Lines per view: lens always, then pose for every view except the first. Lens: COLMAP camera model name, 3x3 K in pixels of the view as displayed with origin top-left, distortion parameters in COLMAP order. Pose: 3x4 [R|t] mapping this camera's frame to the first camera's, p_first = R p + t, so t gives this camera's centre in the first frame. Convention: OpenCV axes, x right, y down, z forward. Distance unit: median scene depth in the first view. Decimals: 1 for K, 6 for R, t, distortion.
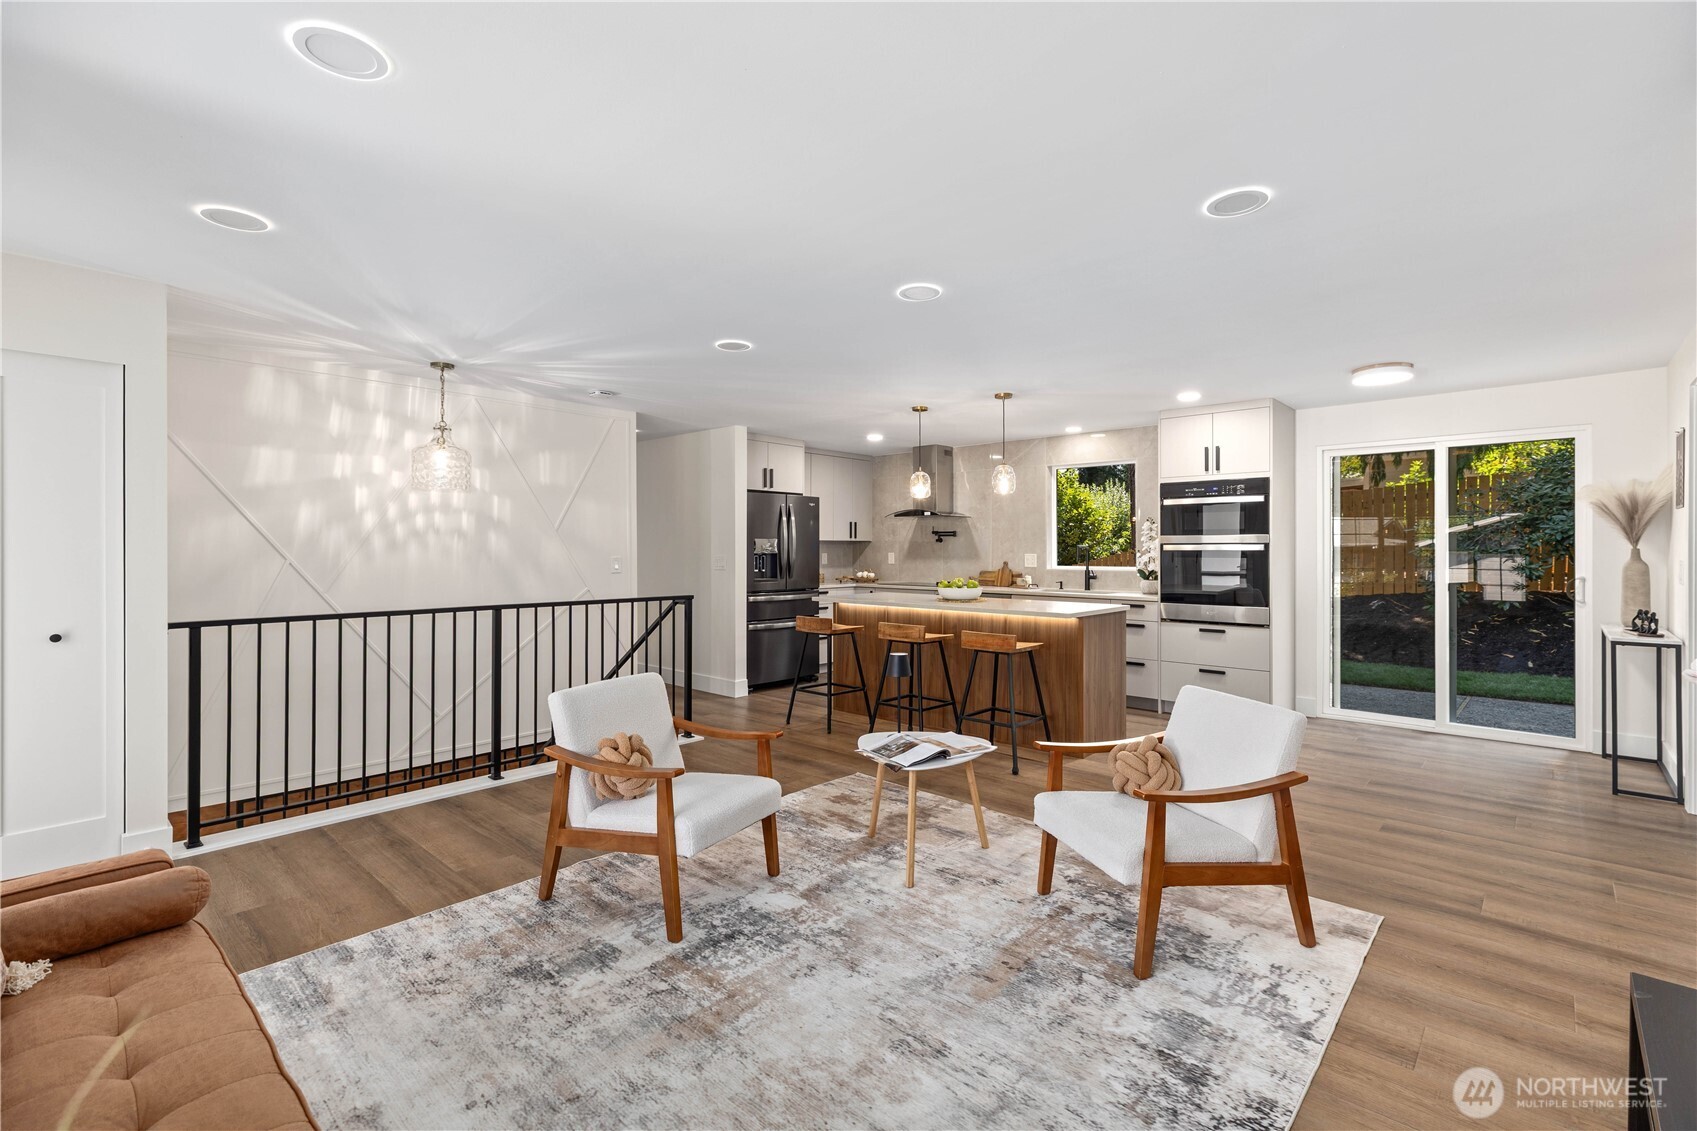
lens RADIAL K [[757.1, 0, 863.1], [0, 757.1, 545.6], [0, 0, 1]] dist [0.005719, -0.000839]
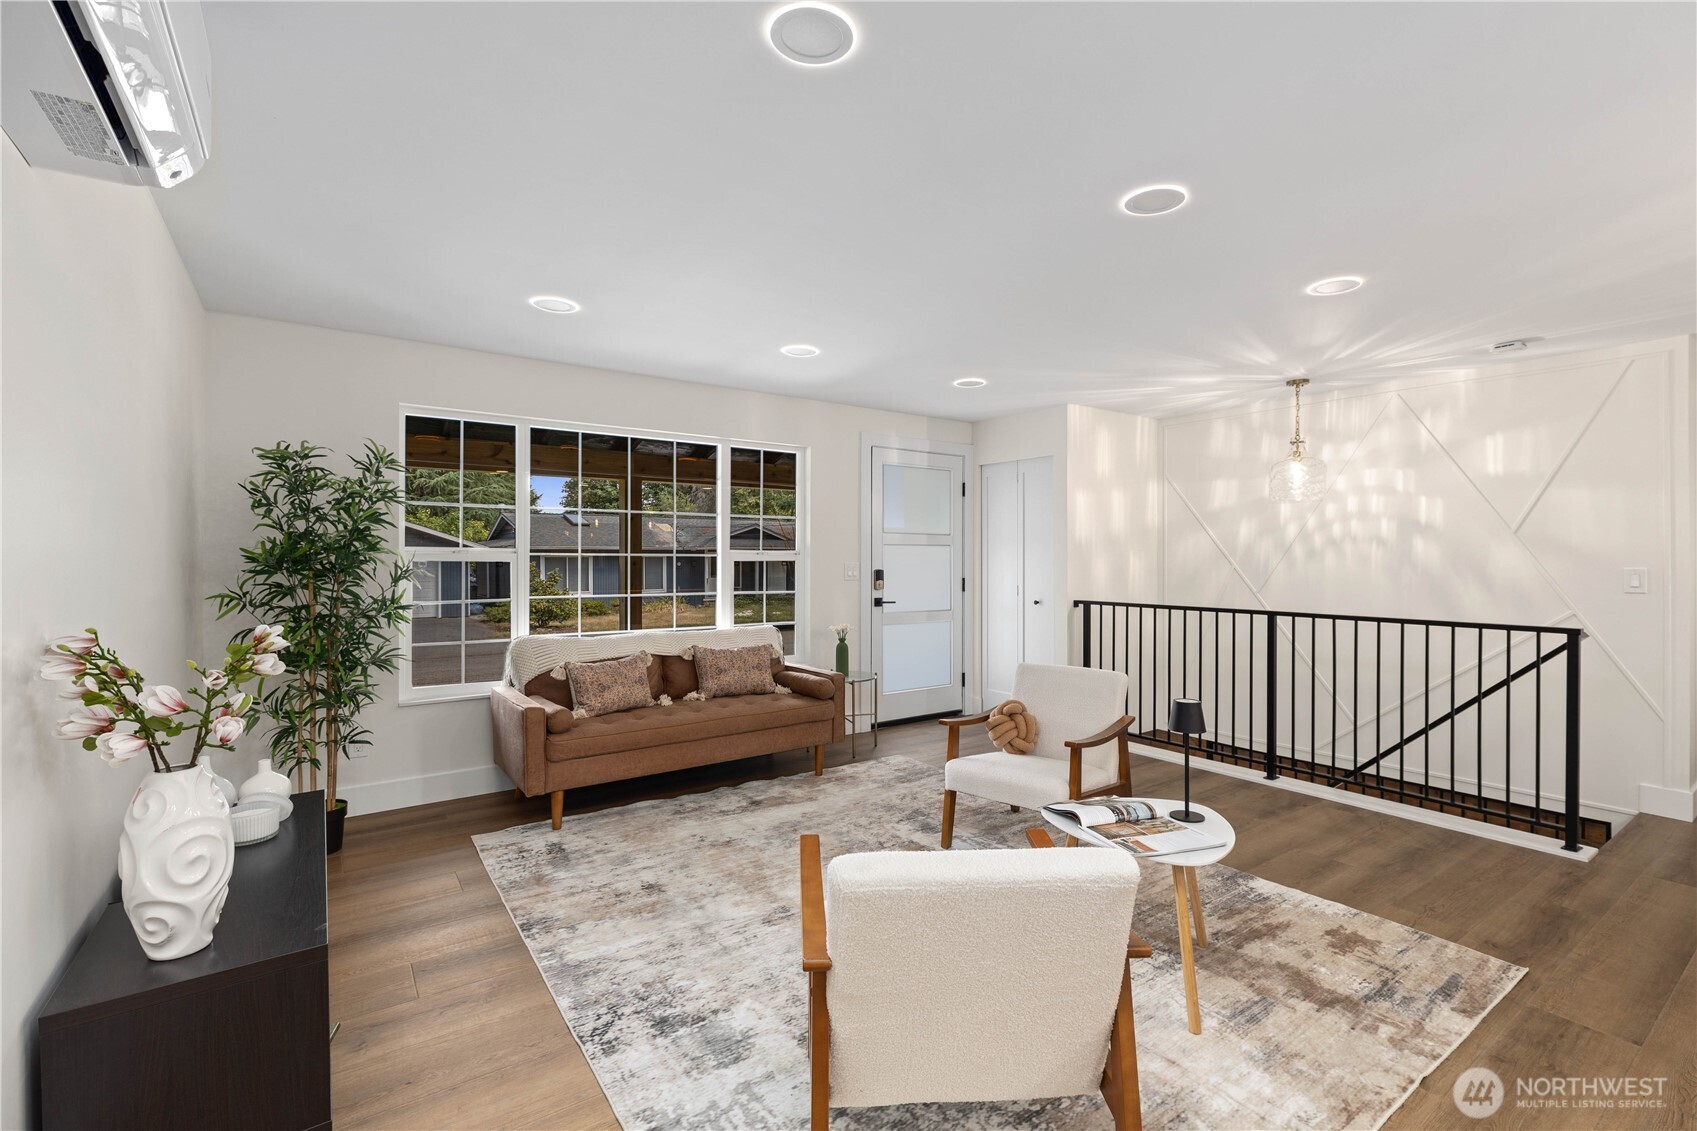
lens RADIAL K [[757.1, 0, 852.1], [0, 757.1, 561.2], [0, 0, 1]] dist [0.005719, -0.000839]
pose [[-0.221581, 0.003424, -0.975136, 0.609236], [0.003390, 0.999990, 0.002741, 0.005849], [0.975136, -0.002698, -0.221590, 0.632795]]
